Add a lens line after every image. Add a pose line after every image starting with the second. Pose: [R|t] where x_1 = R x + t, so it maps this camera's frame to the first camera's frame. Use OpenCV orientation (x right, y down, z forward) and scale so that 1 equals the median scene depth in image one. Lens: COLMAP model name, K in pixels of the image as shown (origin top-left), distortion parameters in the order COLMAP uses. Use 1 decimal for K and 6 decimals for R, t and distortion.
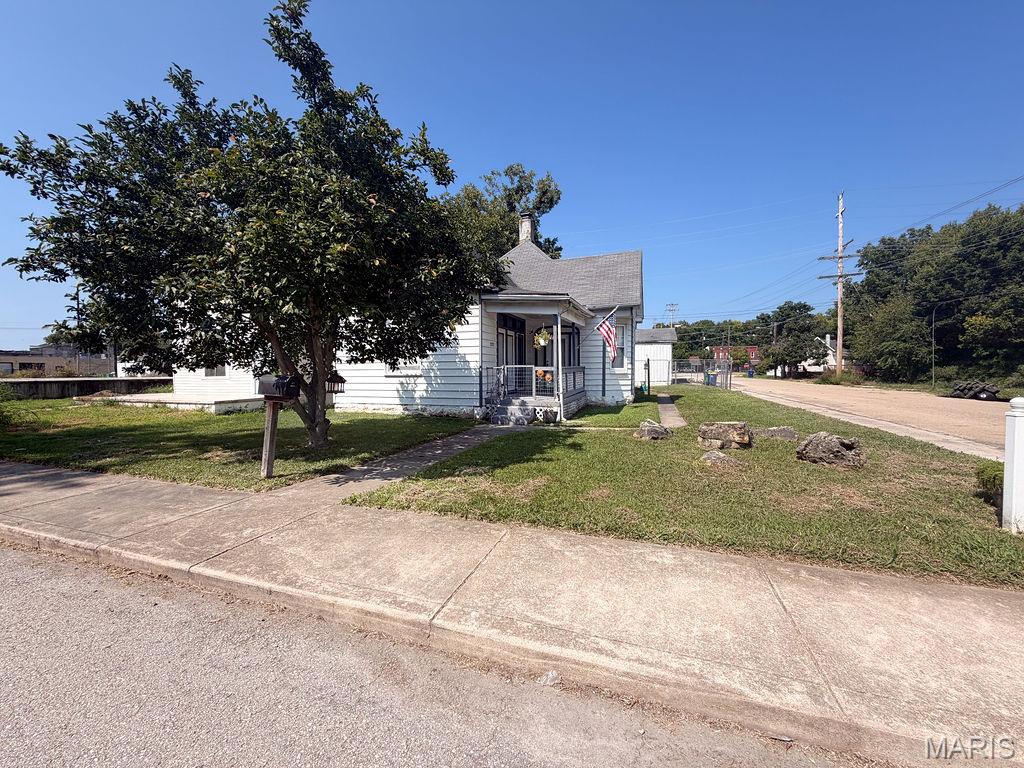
lens RADIAL K [[411.2, 0, 512.9], [0, 411.2, 379.7], [0, 0, 1]] dist [0.000284, -0.000025]
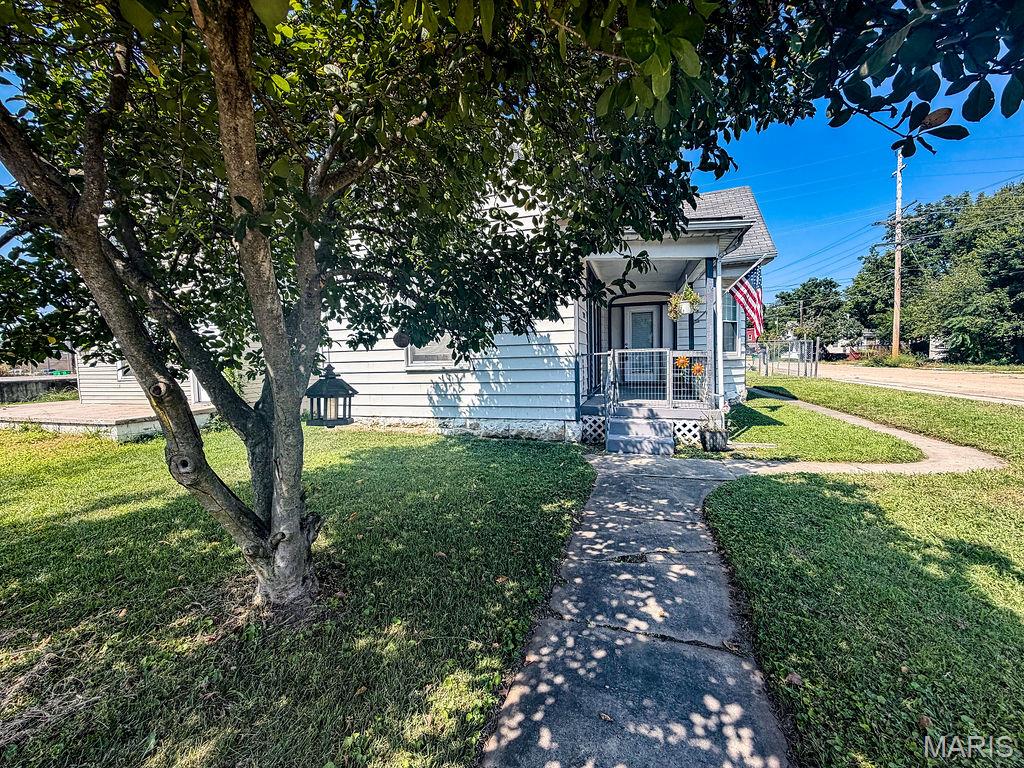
lens RADIAL K [[411.2, 0, 512.9], [0, 411.2, 379.7], [0, 0, 1]] dist [0.000284, -0.000025]
pose [[0.999302, -0.021423, 0.030589, -0.181606], [0.020520, 0.999354, 0.029512, -0.011817], [-0.031201, -0.028864, 0.999096, 0.408984]]
